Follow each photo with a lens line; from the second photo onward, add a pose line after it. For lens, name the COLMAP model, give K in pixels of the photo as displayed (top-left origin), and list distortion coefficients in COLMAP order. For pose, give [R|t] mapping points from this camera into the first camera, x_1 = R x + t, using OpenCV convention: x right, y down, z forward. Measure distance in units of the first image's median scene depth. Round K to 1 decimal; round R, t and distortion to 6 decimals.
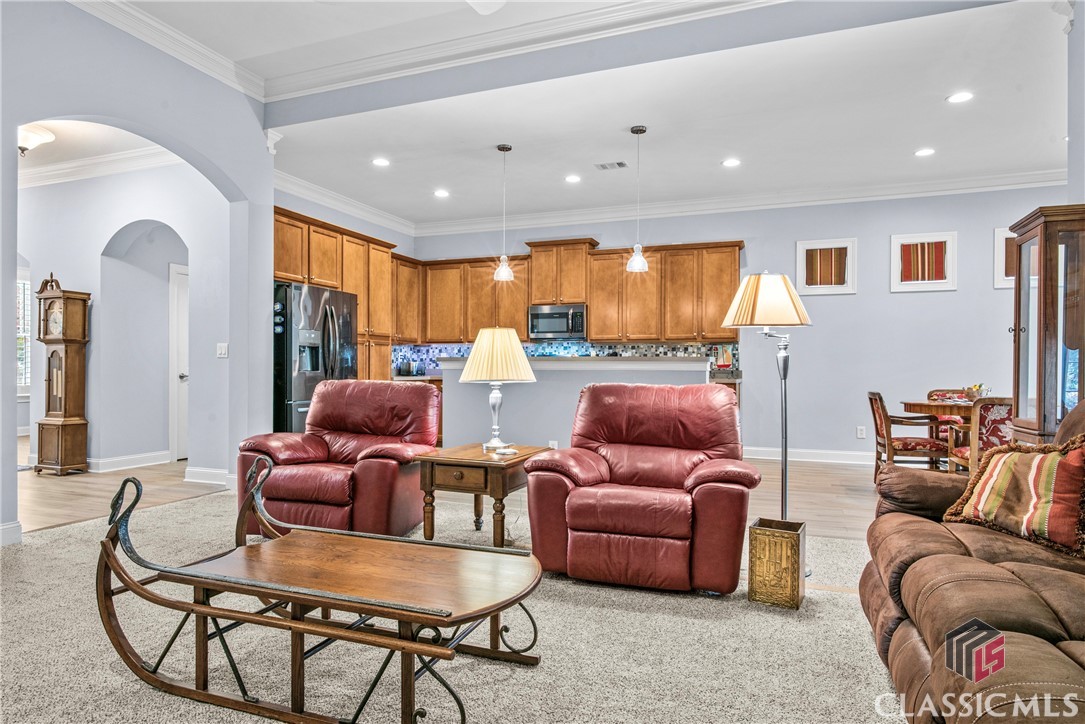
lens RADIAL K [[629.5, 0, 540.3], [0, 629.5, 366.7], [0, 0, 1]] dist [-0.003433, -0.000181]
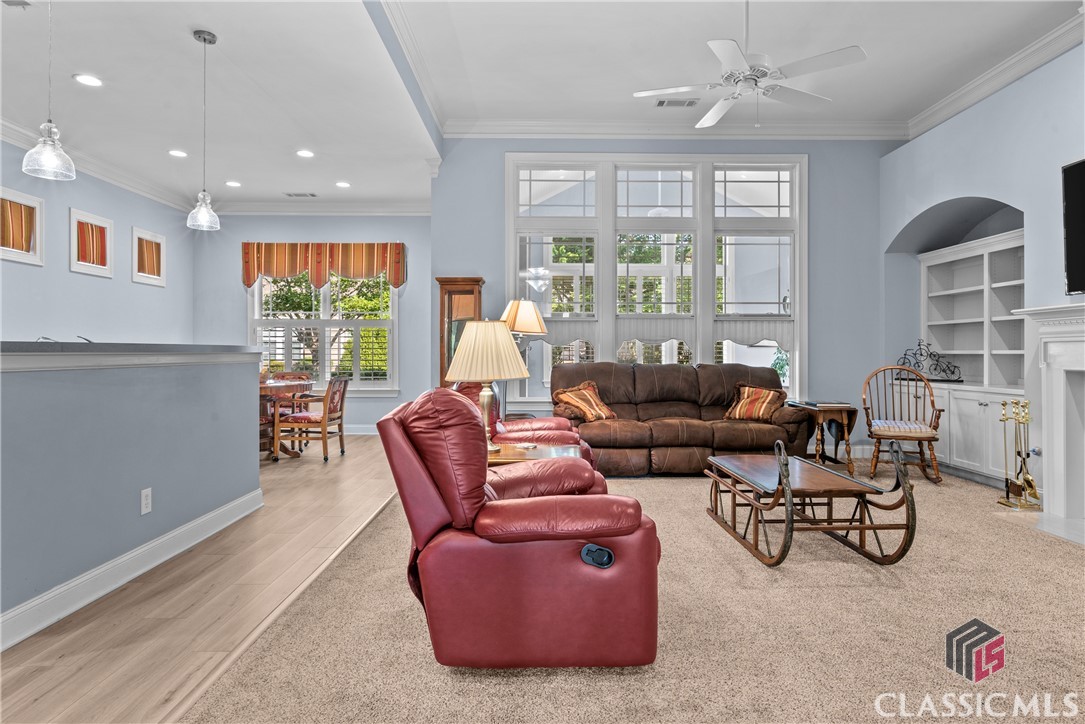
lens RADIAL K [[636.9, 0, 550.3], [0, 636.9, 350.4], [0, 0, 1]] dist [-0.007565, 0.000869]
pose [[-0.366304, -0.002600, 0.930492, -0.500091], [-0.004926, 0.999988, 0.000855, -0.008828], [-0.930482, -0.004271, -0.366312, 0.653127]]
